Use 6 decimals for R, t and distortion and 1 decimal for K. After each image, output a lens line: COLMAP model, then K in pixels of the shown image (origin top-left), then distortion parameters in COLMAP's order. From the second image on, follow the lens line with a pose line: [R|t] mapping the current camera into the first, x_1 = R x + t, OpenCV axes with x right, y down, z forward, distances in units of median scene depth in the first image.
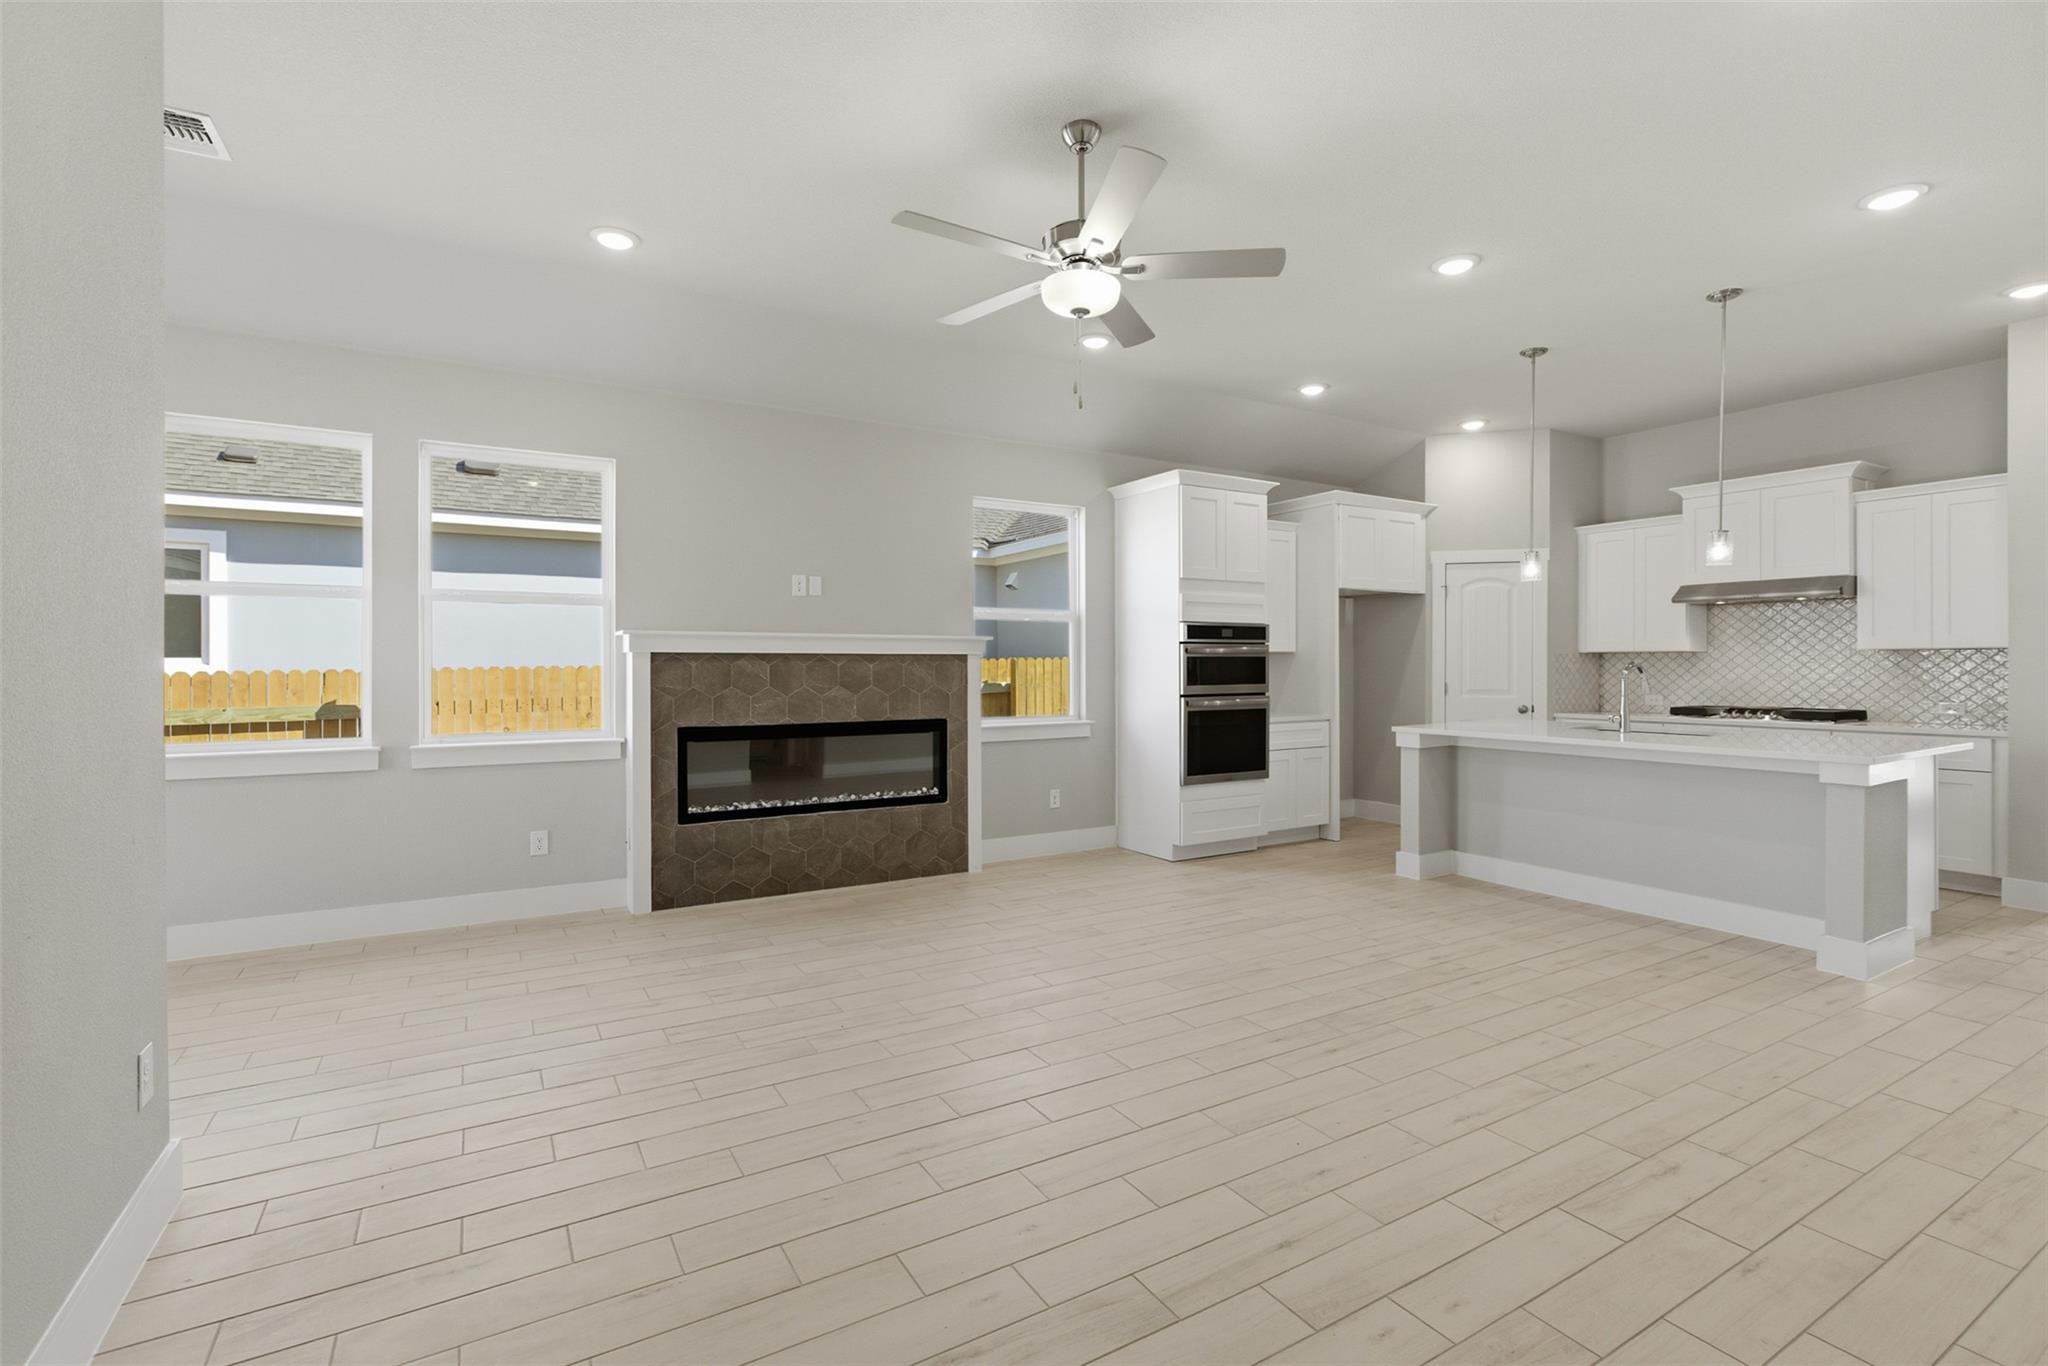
lens RADIAL K [[926.6, 0, 1013.2], [0, 926.6, 672.6], [0, 0, 1]] dist [-0.007595, 0.004437]
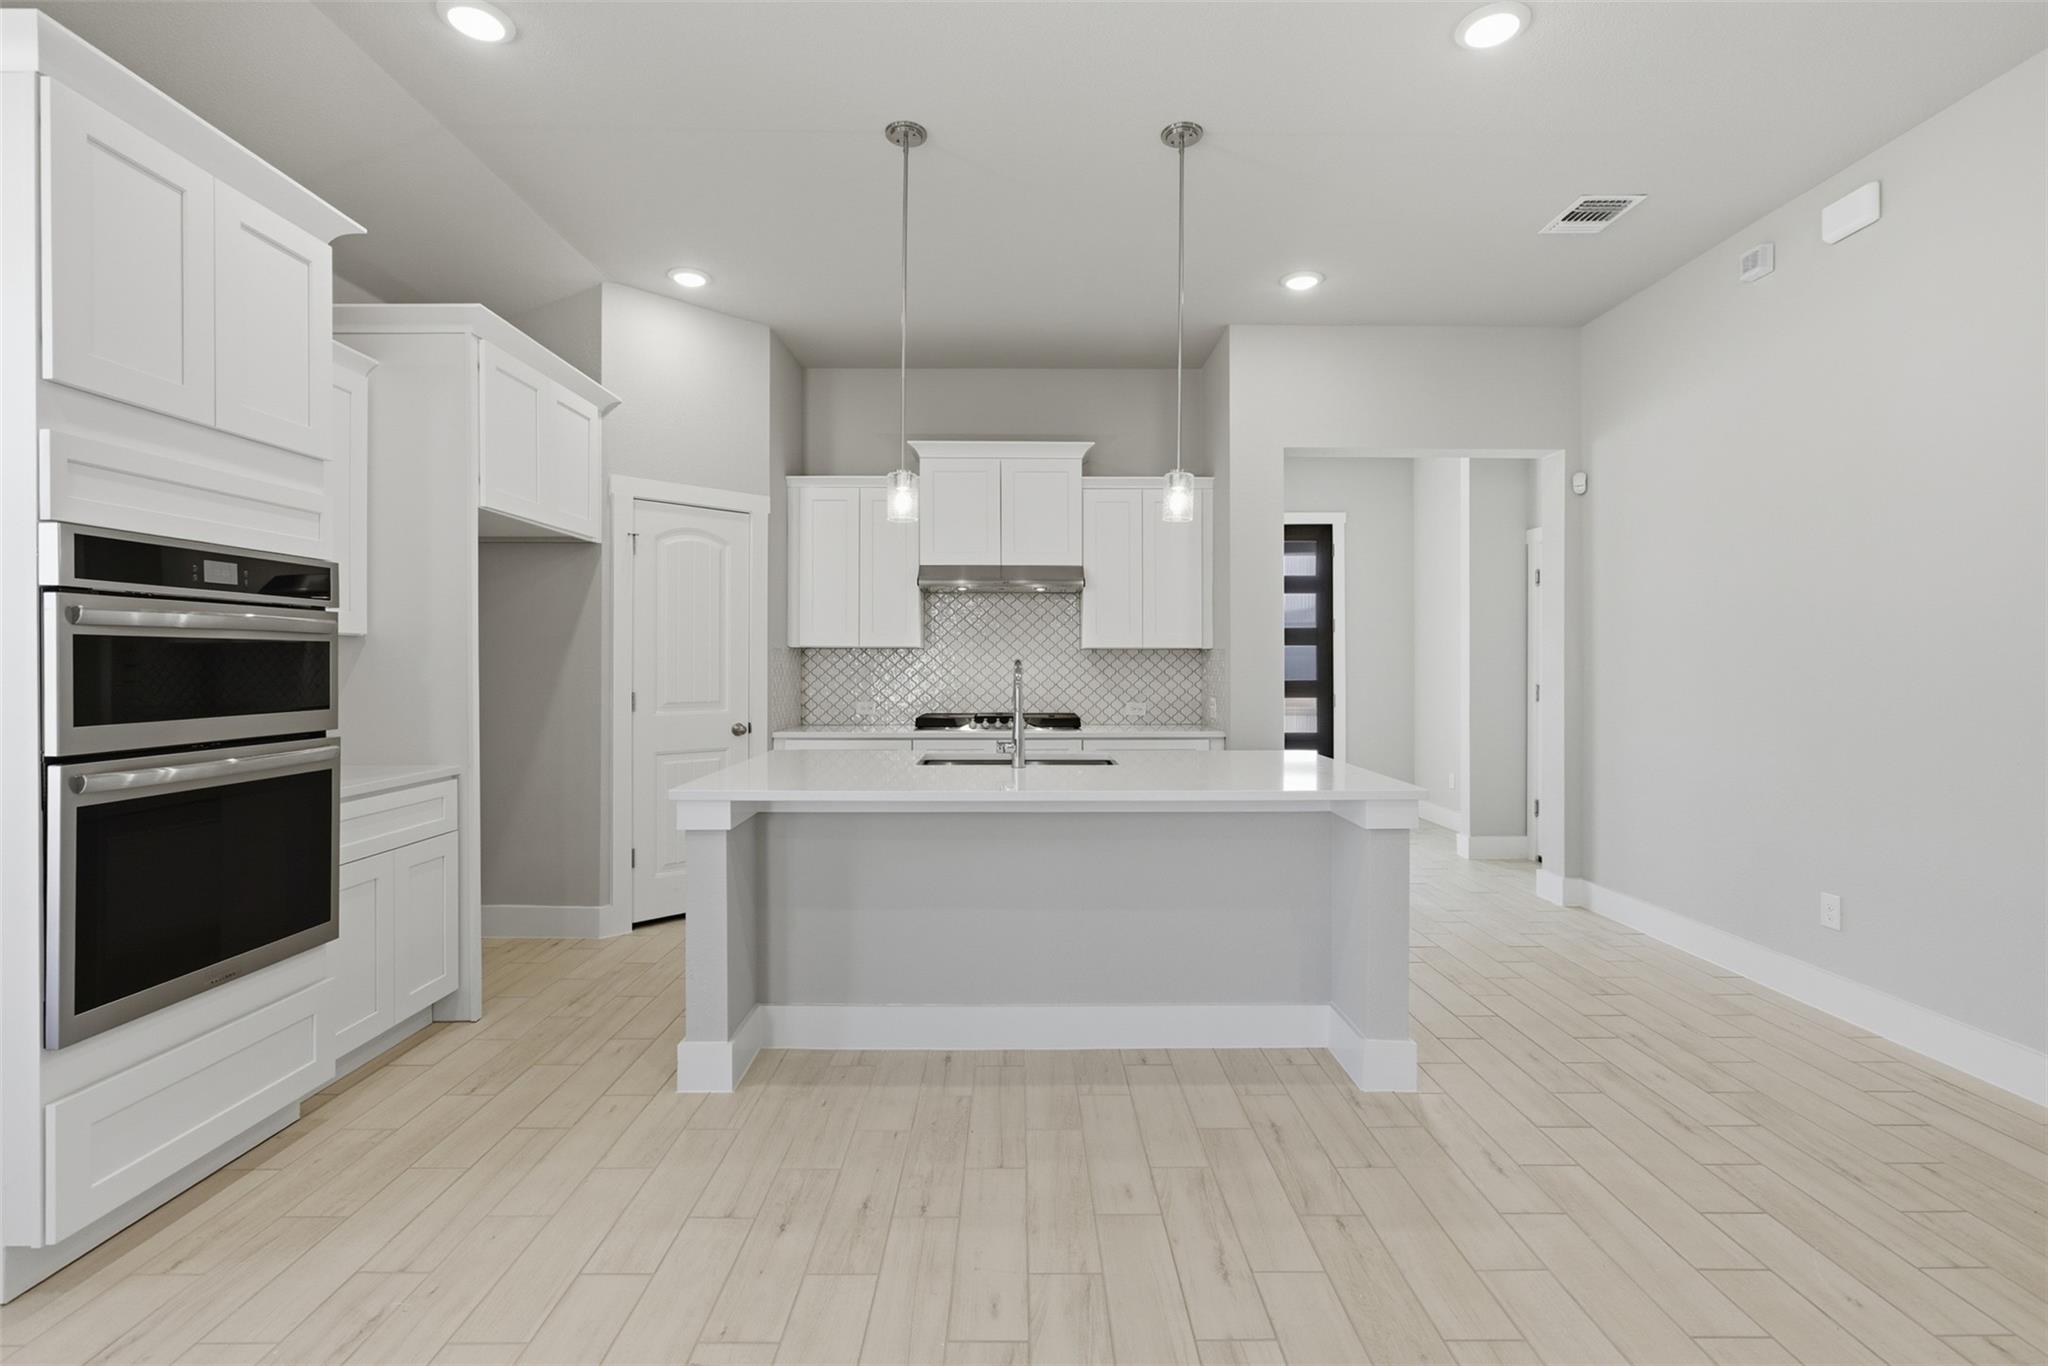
lens RADIAL K [[936.1, 0, 1025.5], [0, 936.1, 668.3], [0, 0, 1]] dist [-0.003104, 0.001298]
pose [[0.502144, -0.001079, 0.864783, 0.076444], [0.004796, 0.999987, -0.001537, -0.003613], [-0.864771, 0.004920, 0.502143, 0.567466]]
